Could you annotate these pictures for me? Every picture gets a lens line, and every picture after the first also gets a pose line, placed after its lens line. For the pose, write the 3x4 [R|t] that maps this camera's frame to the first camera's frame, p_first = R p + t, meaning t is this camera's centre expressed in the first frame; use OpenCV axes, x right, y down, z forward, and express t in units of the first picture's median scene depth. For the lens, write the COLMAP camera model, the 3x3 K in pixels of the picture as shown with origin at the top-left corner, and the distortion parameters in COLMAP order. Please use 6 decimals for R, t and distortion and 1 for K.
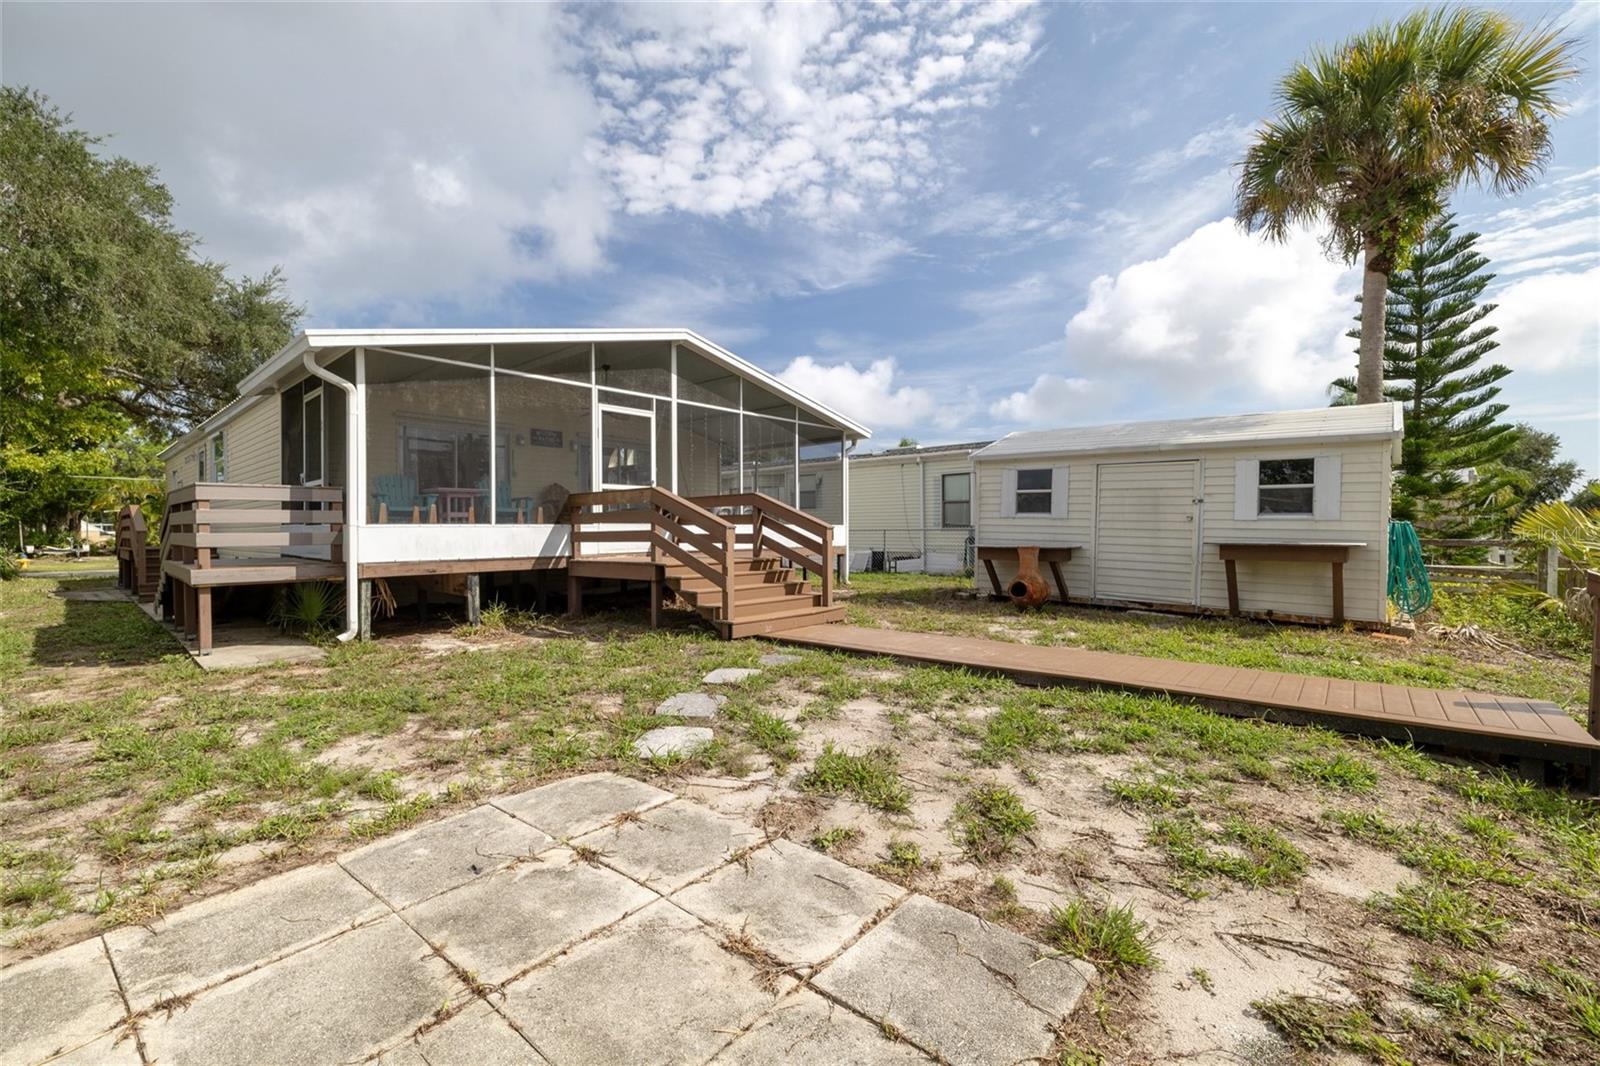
lens RADIAL K [[687.1, 0, 800.0], [0, 687.1, 533.0], [0, 0, 1]] dist [-0.000813, 0.000065]
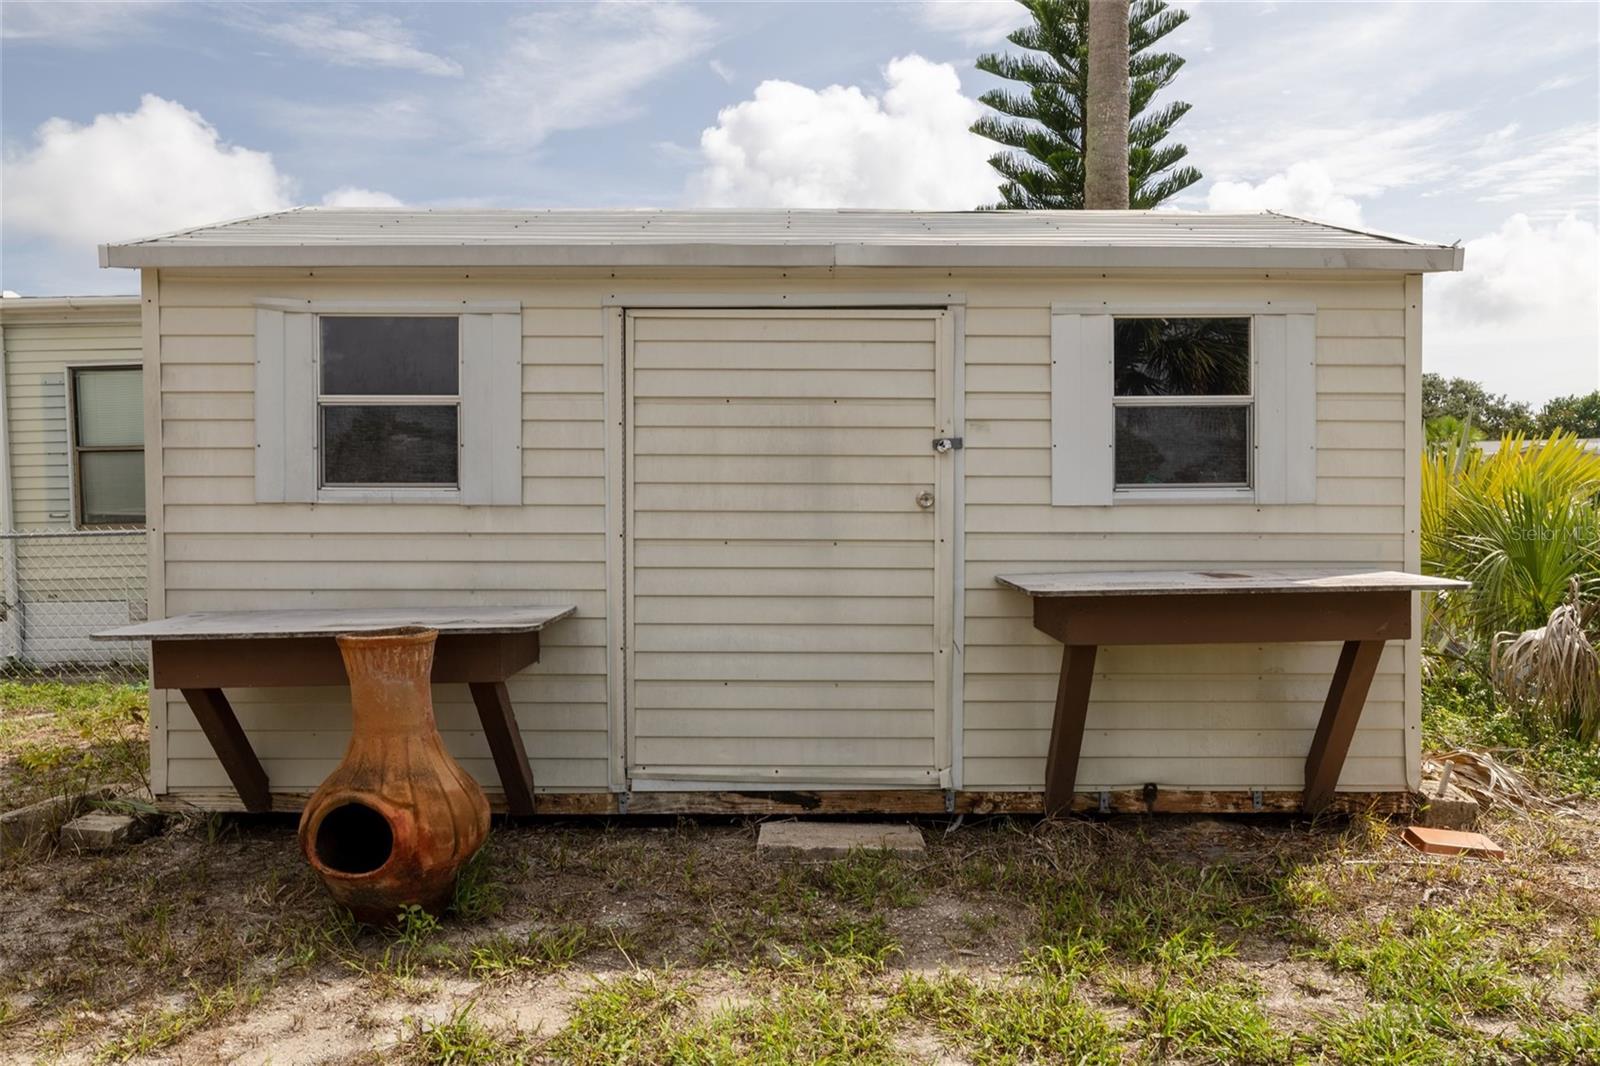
lens RADIAL K [[1161.4, 0, 800.0], [0, 1161.4, 533.0], [0, 0, 1]] dist [-0.001995, -0.000557]
pose [[0.753610, -0.032835, 0.656501, 0.190731], [0.021931, 0.999452, 0.024813, -0.020835], [-0.656956, -0.004302, 0.753917, 0.644886]]
